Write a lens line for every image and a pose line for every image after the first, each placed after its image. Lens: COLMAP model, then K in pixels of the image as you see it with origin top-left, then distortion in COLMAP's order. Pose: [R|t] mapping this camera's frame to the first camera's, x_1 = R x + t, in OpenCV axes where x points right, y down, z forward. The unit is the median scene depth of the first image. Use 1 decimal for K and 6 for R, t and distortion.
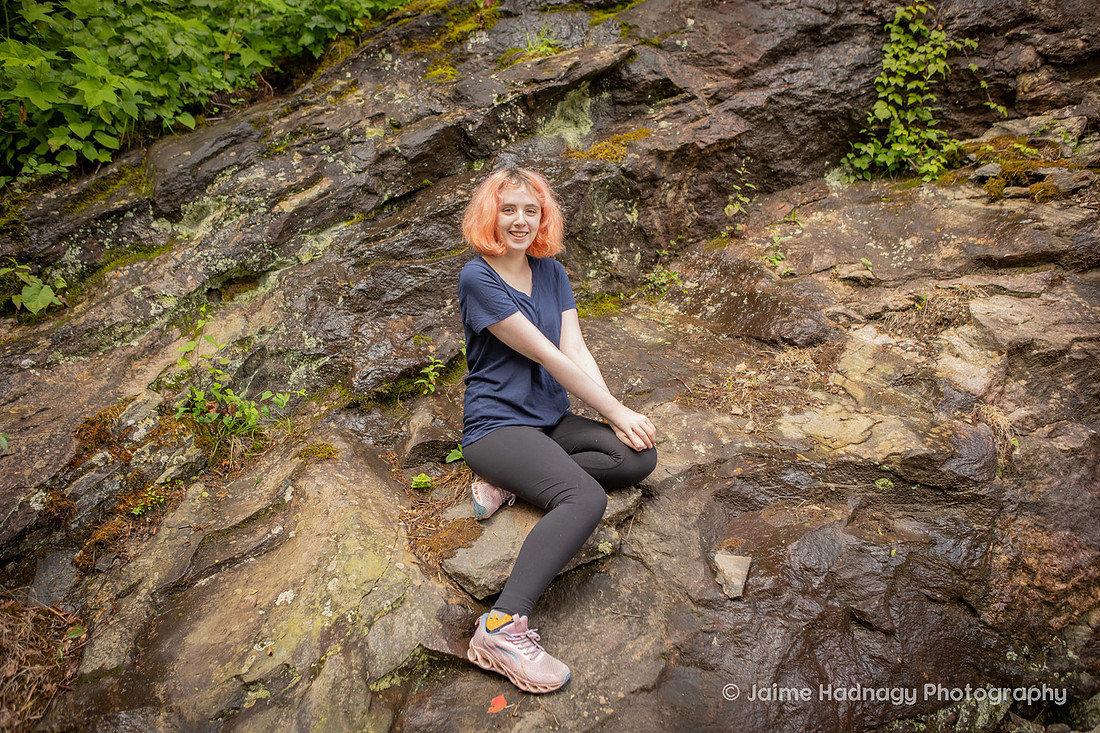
lens RADIAL K [[967.3, 0, 545.1], [0, 967.3, 358.6], [0, 0, 1]] dist [-0.069150, 0.067210]
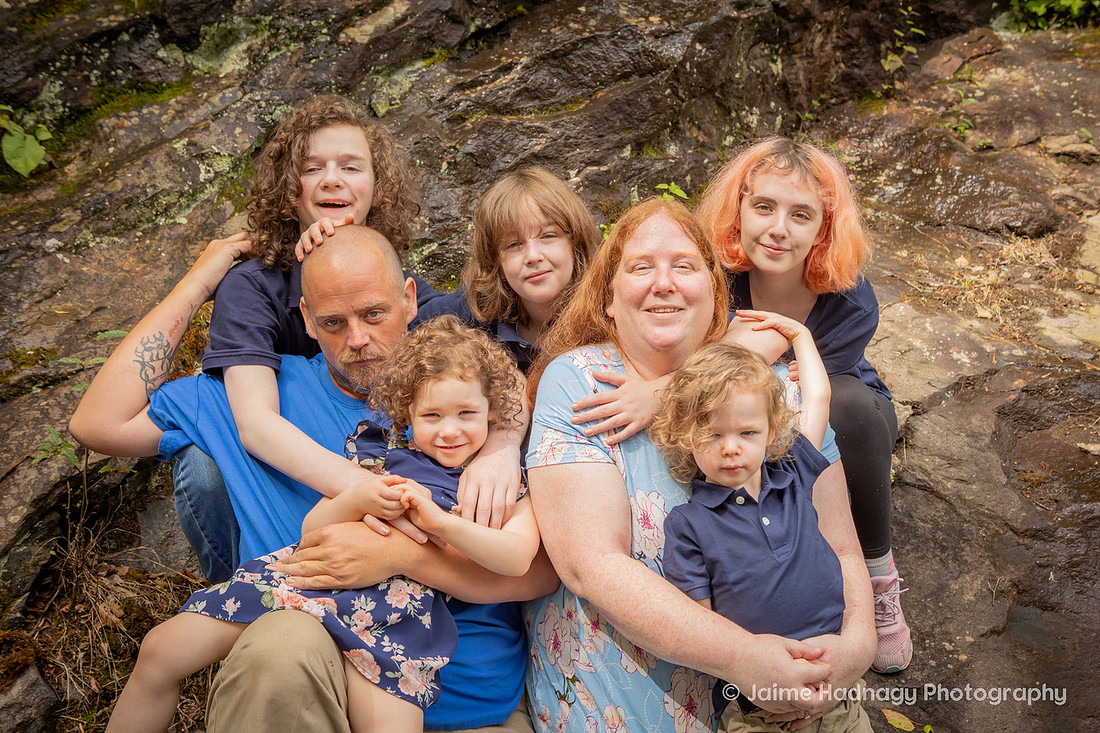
lens RADIAL K [[1408.5, 0, 559.9], [0, 1408.5, 367.5], [0, 0, 1]] dist [-0.008813, 0.000000]
pose [[0.982257, -0.005221, 0.187468, -0.315572], [-0.006450, 0.998080, 0.061595, 0.024646], [-0.187429, -0.061711, 0.980338, -0.079330]]
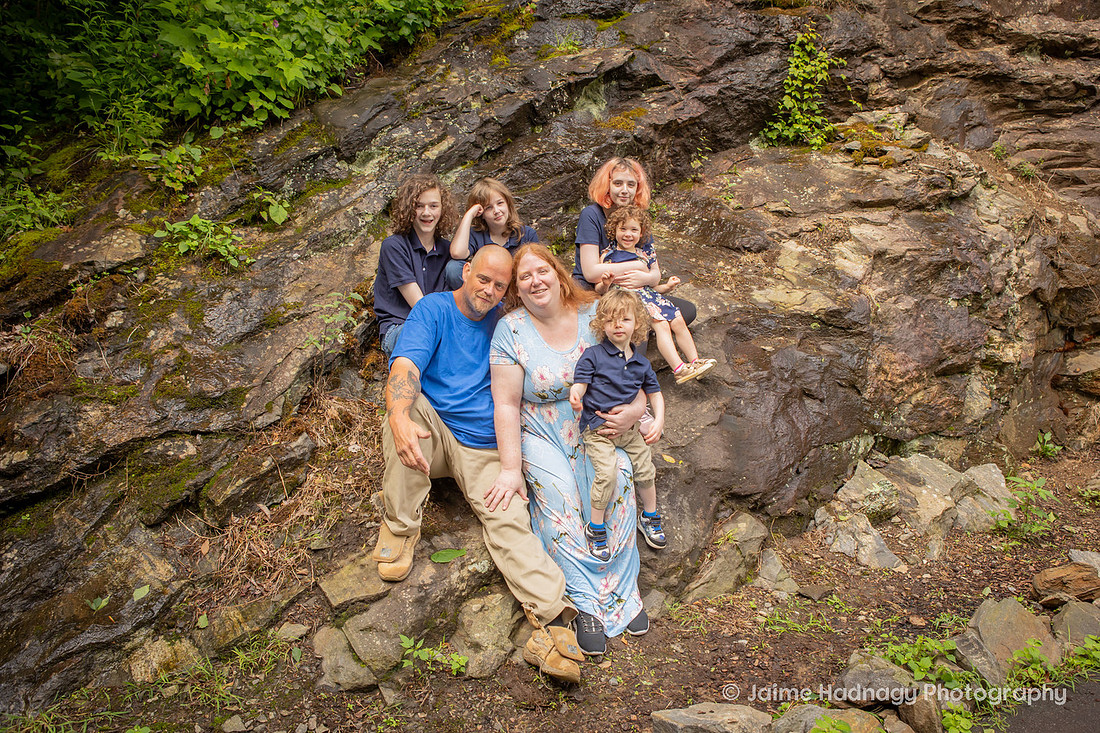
lens RADIAL K [[929.0, 0, 543.2], [0, 929.0, 370.2], [0, 0, 1]] dist [-0.074153, 0.012819]
pose [[0.981489, -0.012534, 0.191108, -0.372733], [-0.006231, 0.995238, 0.097274, 0.034797], [-0.191417, -0.096664, 0.976737, -0.477466]]
